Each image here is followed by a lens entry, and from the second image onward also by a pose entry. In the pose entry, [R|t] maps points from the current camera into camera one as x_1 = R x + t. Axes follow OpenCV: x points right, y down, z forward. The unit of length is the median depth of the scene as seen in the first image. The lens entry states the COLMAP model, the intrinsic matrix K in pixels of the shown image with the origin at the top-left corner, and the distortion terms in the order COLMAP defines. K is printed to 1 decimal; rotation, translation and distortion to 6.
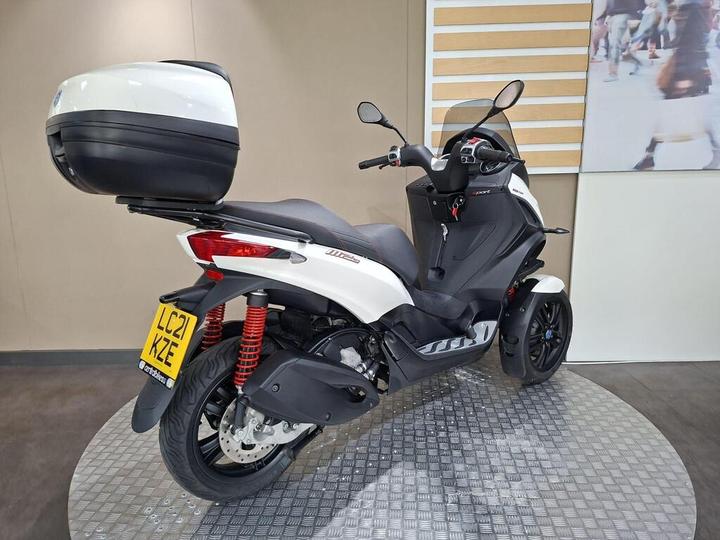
lens RADIAL K [[486.3, 0, 354.4], [0, 486.3, 268.7], [0, 0, 1]] dist [-0.006387, -0.009156]
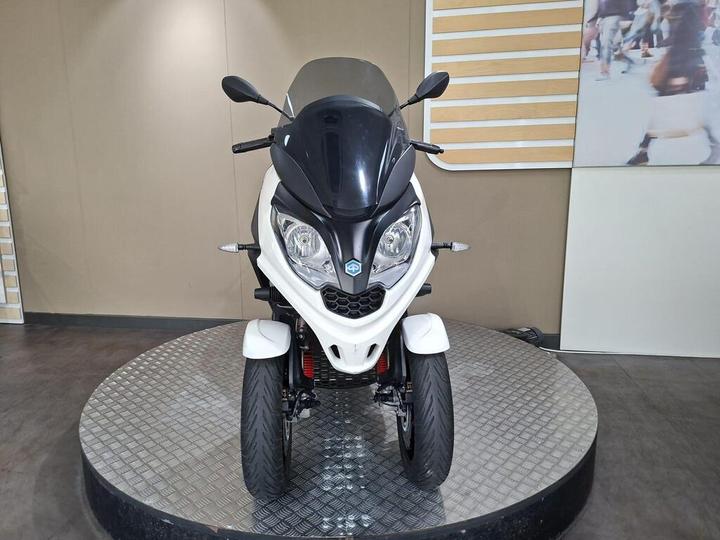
lens RADIAL K [[498.8, 0, 353.2], [0, 498.8, 266.3], [0, 0, 1]] dist [0.006421, -0.017601]
pose [[0.986503, 0.040009, -0.158779, 0.187239], [-0.043864, 0.998820, -0.020851, 0.061279], [0.157757, 0.027534, 0.987094, -0.137866]]
